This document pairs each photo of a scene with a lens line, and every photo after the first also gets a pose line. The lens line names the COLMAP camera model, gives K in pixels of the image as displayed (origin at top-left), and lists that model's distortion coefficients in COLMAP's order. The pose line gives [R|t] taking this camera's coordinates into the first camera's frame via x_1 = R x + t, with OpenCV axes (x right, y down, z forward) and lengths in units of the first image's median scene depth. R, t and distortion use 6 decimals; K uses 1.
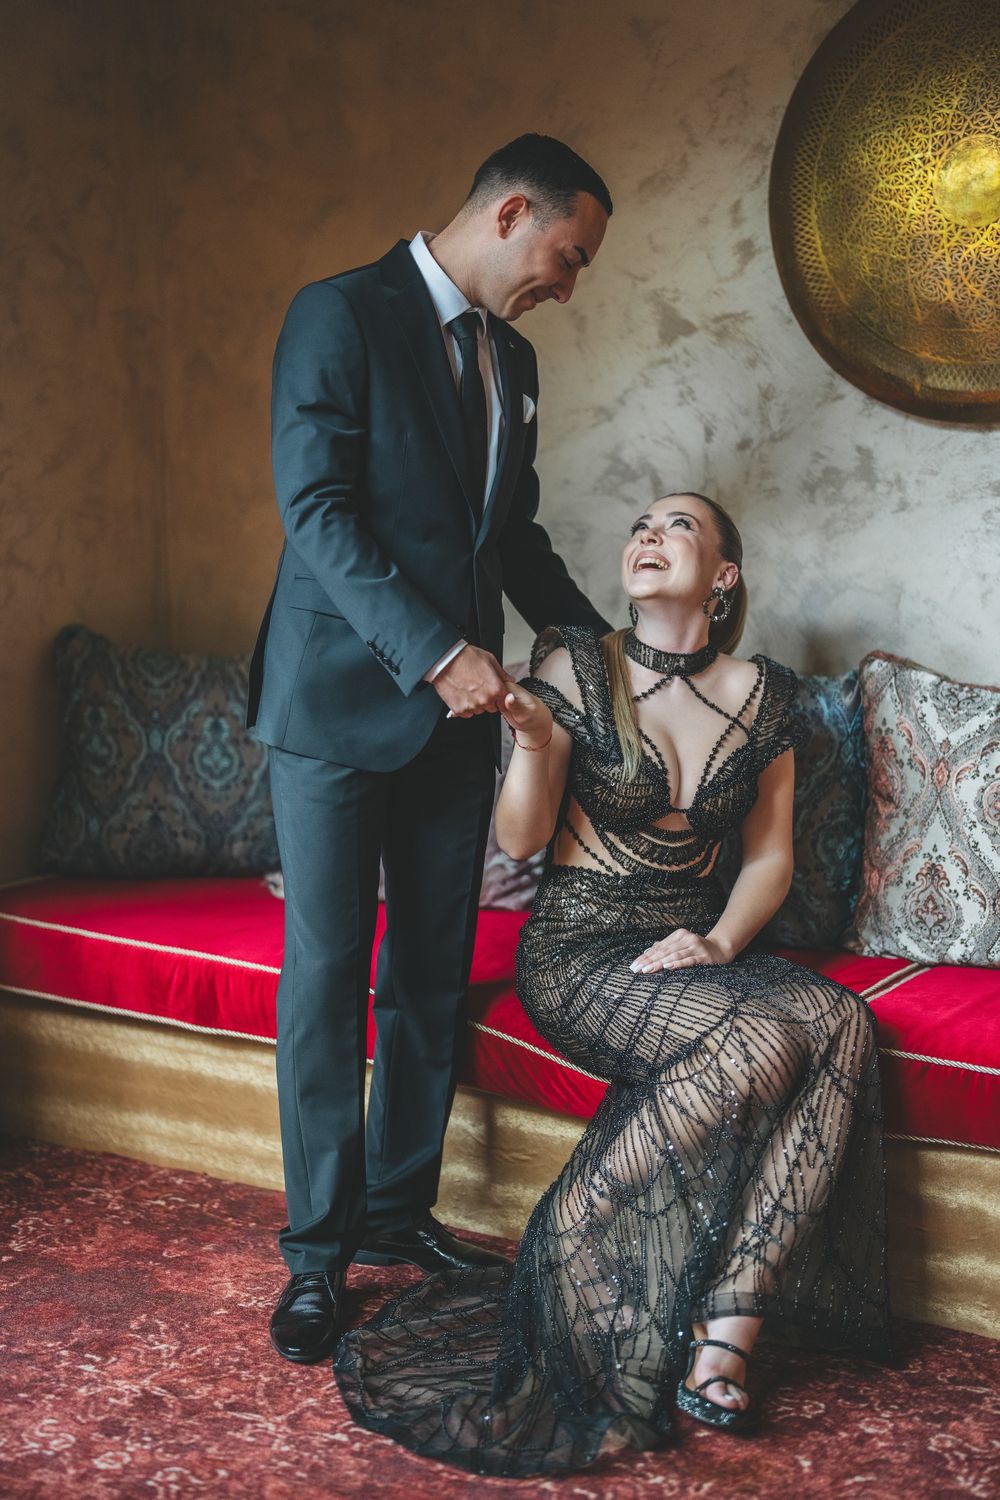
lens RADIAL K [[2152.9, 0, 486.7], [0, 2152.9, 716.5], [0, 0, 1]] dist [-0.154168, 1.043753]
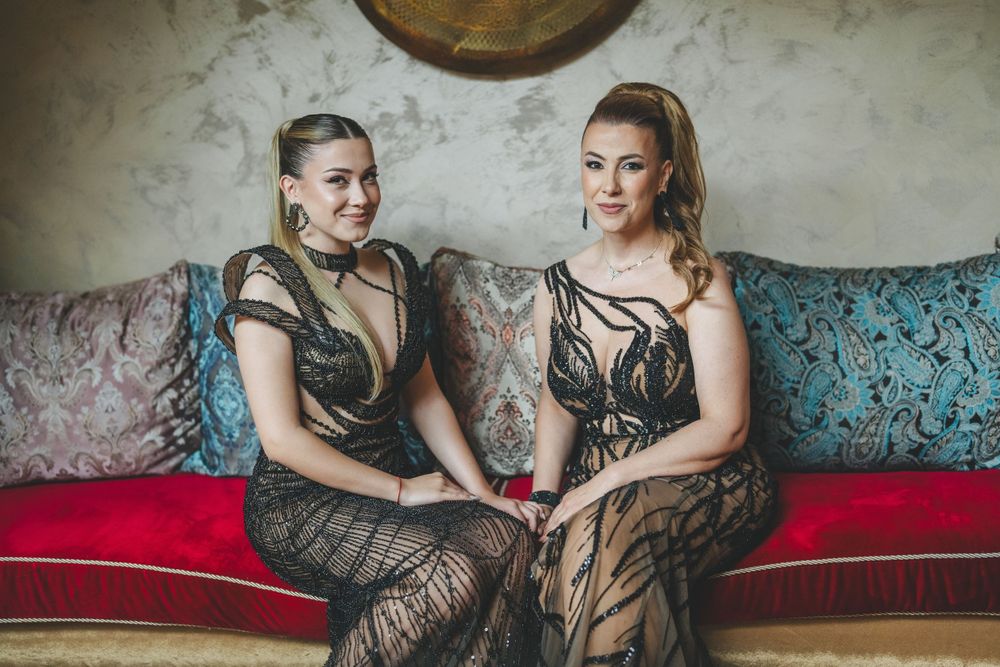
lens RADIAL K [[1433.4, 0, 506.4], [0, 1433.4, 334.7], [0, 0, 1]] dist [-0.120029, 1.046354]
pose [[0.916893, -0.092361, 0.388301, -0.130650], [0.084175, 0.995723, 0.038081, -0.007285], [-0.390157, -0.002231, 0.920746, 0.163815]]
